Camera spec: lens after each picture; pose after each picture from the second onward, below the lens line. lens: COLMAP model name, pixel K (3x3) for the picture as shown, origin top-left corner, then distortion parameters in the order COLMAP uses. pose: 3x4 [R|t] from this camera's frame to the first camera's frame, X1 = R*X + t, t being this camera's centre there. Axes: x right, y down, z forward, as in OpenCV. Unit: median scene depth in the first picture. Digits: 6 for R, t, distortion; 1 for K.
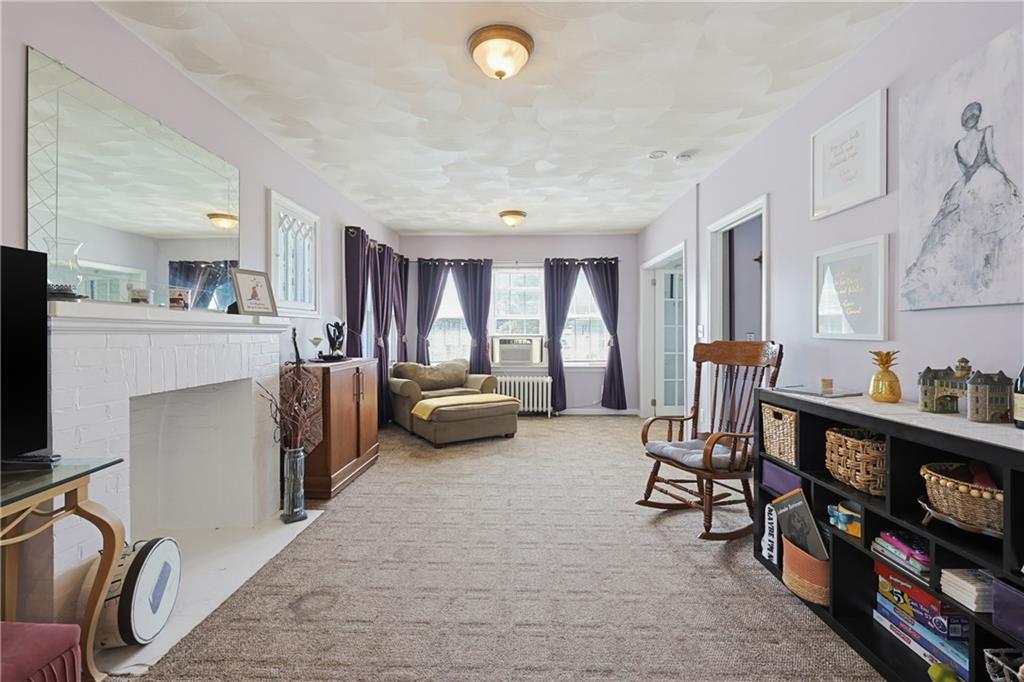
lens RADIAL K [[436.7, 0, 508.5], [0, 436.7, 334.3], [0, 0, 1]] dist [-0.000391, 0.000102]
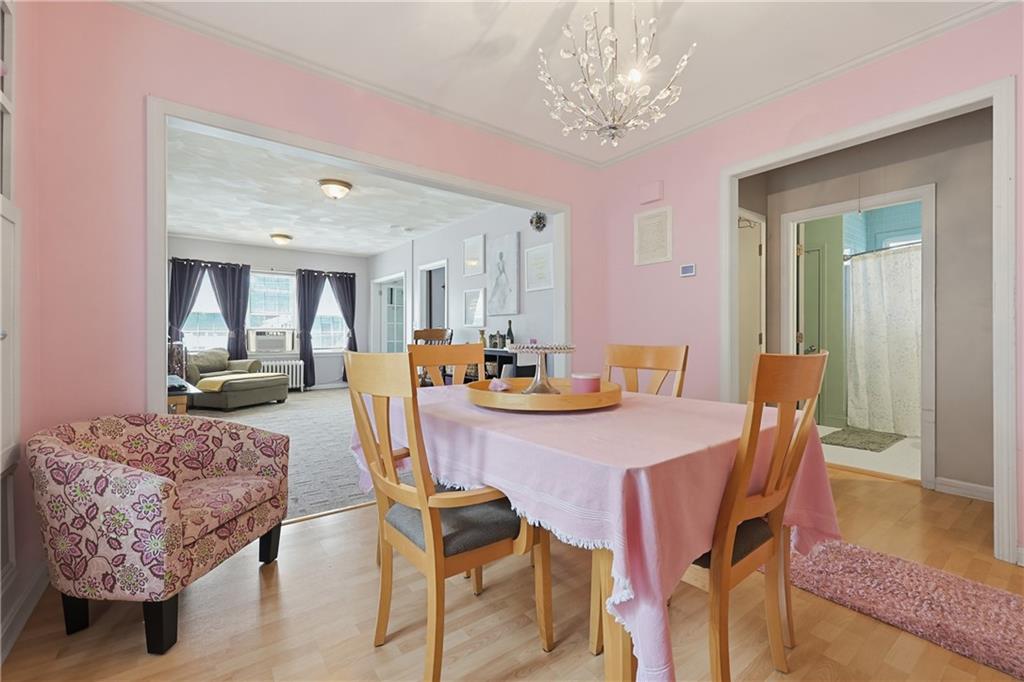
lens RADIAL K [[436.7, 0, 508.5], [0, 436.7, 334.3], [0, 0, 1]] dist [-0.000391, 0.000102]
pose [[0.785318, 0.003189, 0.619084, -0.354775], [-0.001168, 0.999993, -0.003669, 0.036324], [-0.619091, 0.002158, 0.785316, -0.621898]]
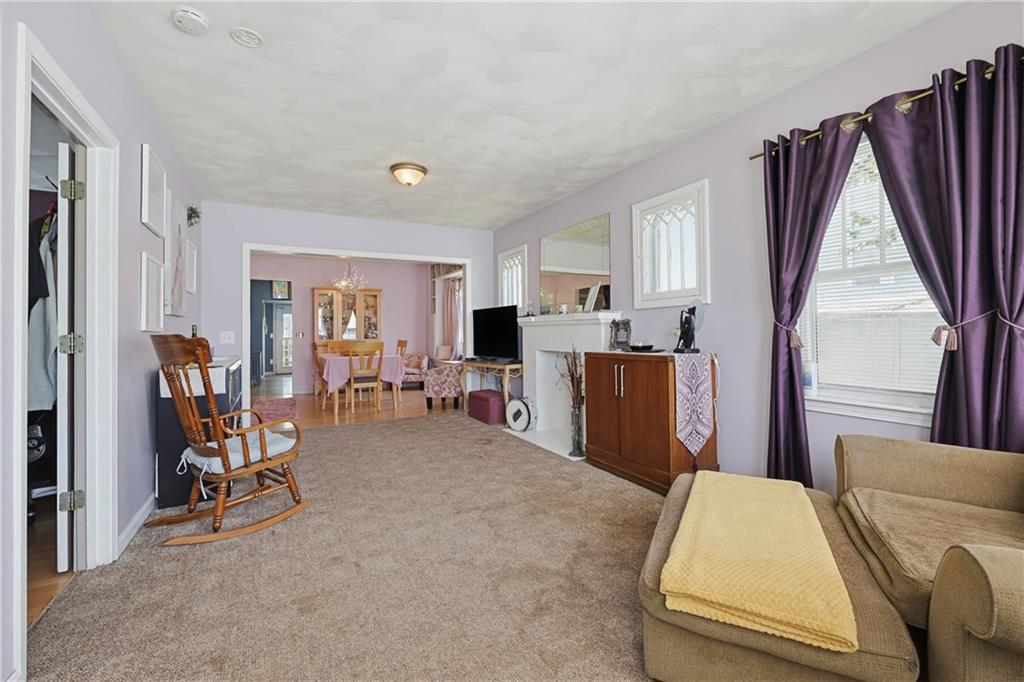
lens RADIAL K [[428.4, 0, 516.0], [0, 428.4, 328.4], [0, 0, 1]] dist [-0.009839, 0.000331]
pose [[-0.859498, 0.004165, -0.511122, 0.278909], [0.010222, 0.999907, -0.009040, 0.014239], [0.511037, -0.012995, -0.859461, 1.487270]]
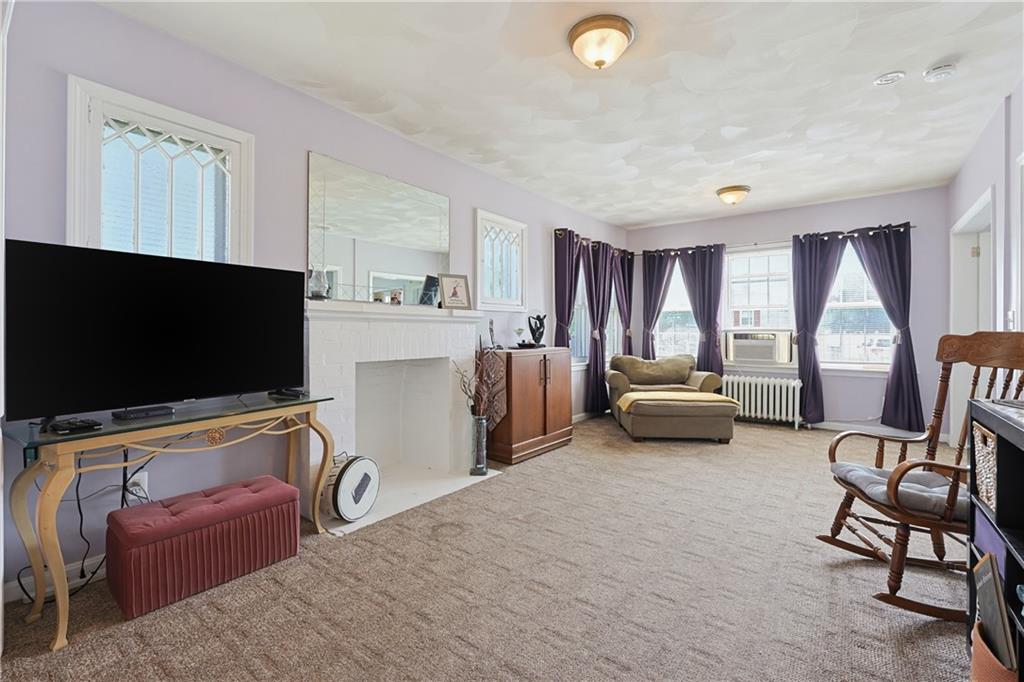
lens RADIAL K [[443.8, 0, 516.0], [0, 443.8, 331.8], [0, 0, 1]] dist [-0.000769, 0.000023]
pose [[0.813775, 0.005228, -0.581156, 0.228764], [-0.005499, 0.999984, 0.001296, 0.014202], [0.581154, 0.002141, 0.813791, 0.026896]]
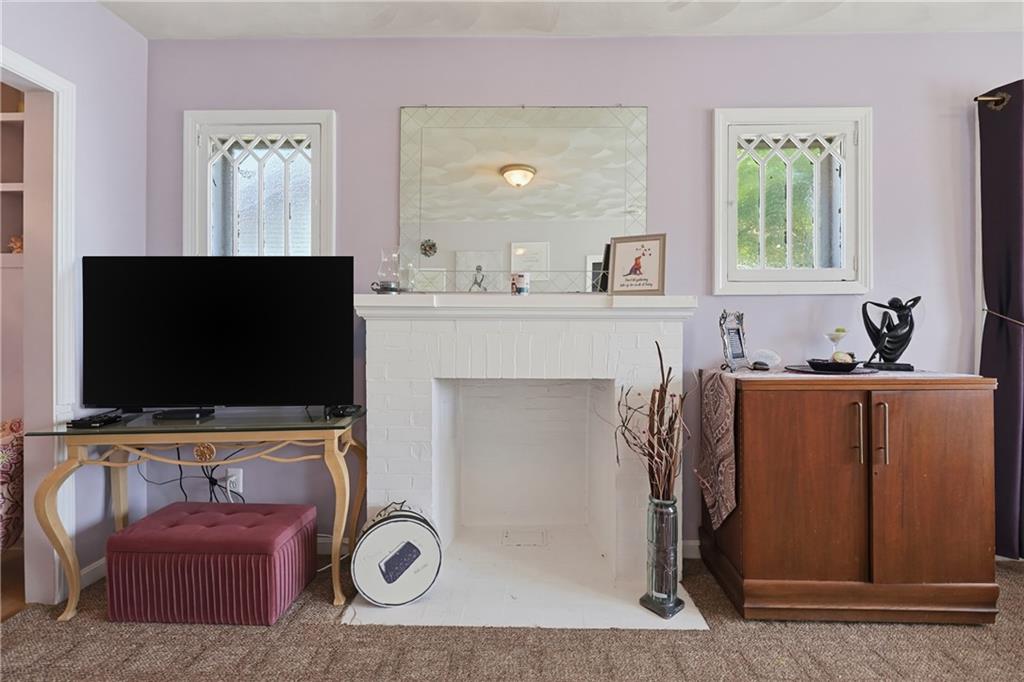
lens RADIAL K [[443.8, 0, 516.0], [0, 443.8, 331.8], [0, 0, 1]] dist [-0.000769, 0.000023]
pose [[0.015648, 0.002835, -0.999874, 0.113092], [-0.003468, 0.999990, 0.002781, 0.011018], [0.999872, 0.003424, 0.015658, 0.547906]]
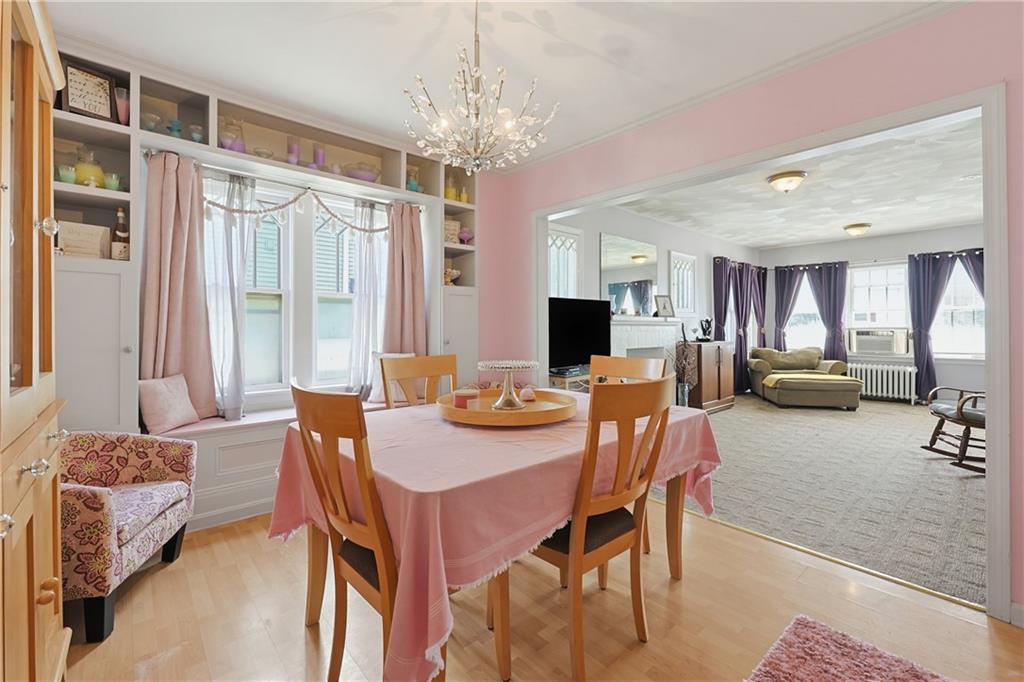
lens RADIAL K [[428.4, 0, 516.0], [0, 428.4, 328.4], [0, 0, 1]] dist [-0.009839, 0.000331]
pose [[0.683796, -0.000191, -0.729673, 0.289685], [0.000509, 1.000000, 0.000215, 0.006479], [0.729673, -0.000518, 0.683796, -0.626373]]
